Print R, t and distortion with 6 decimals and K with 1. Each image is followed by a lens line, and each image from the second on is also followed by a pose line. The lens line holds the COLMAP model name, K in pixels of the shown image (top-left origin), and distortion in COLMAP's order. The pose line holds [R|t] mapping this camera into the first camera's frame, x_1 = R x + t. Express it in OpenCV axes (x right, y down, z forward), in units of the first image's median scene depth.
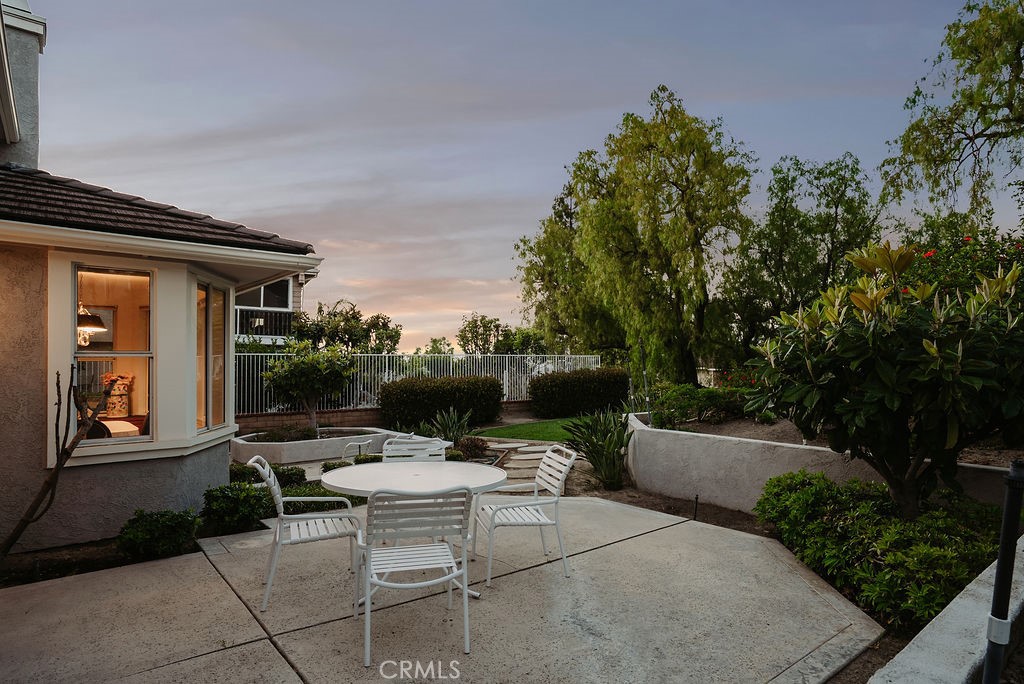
lens RADIAL K [[568.7, 0, 512.0], [0, 568.7, 342.0], [0, 0, 1]] dist [0.040134, 0.000349]
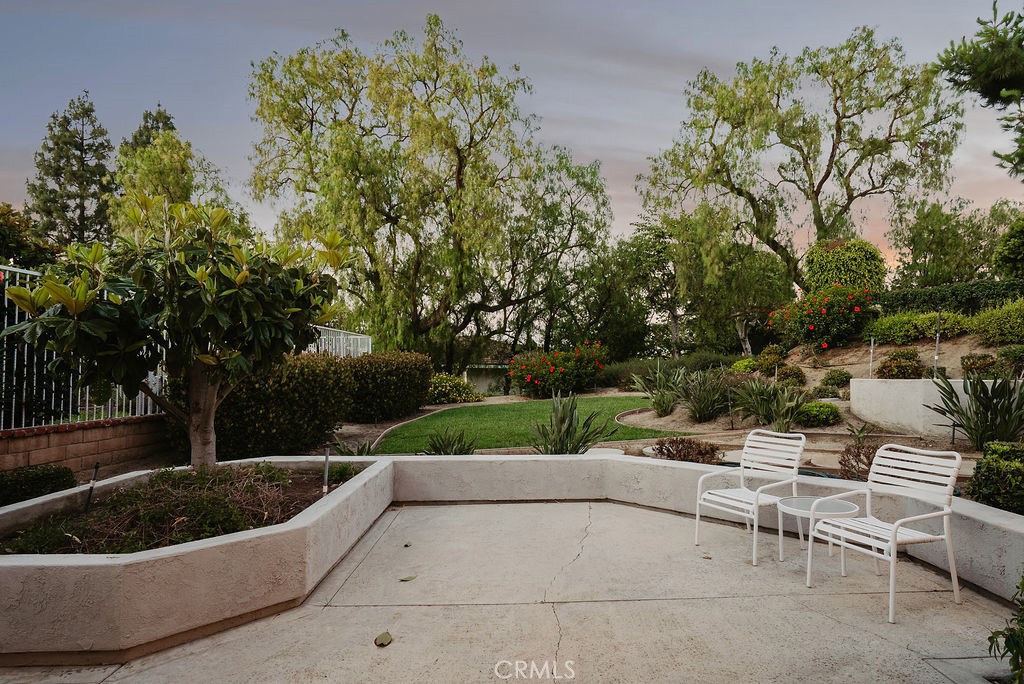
lens RADIAL K [[568.7, 0, 512.0], [0, 568.7, 342.0], [0, 0, 1]] dist [0.040134, 0.000349]
pose [[0.630503, 0.052946, 0.774379, -0.405602], [-0.043718, 0.998509, -0.032675, 0.061544], [-0.774954, -0.013253, 0.631878, 0.519657]]
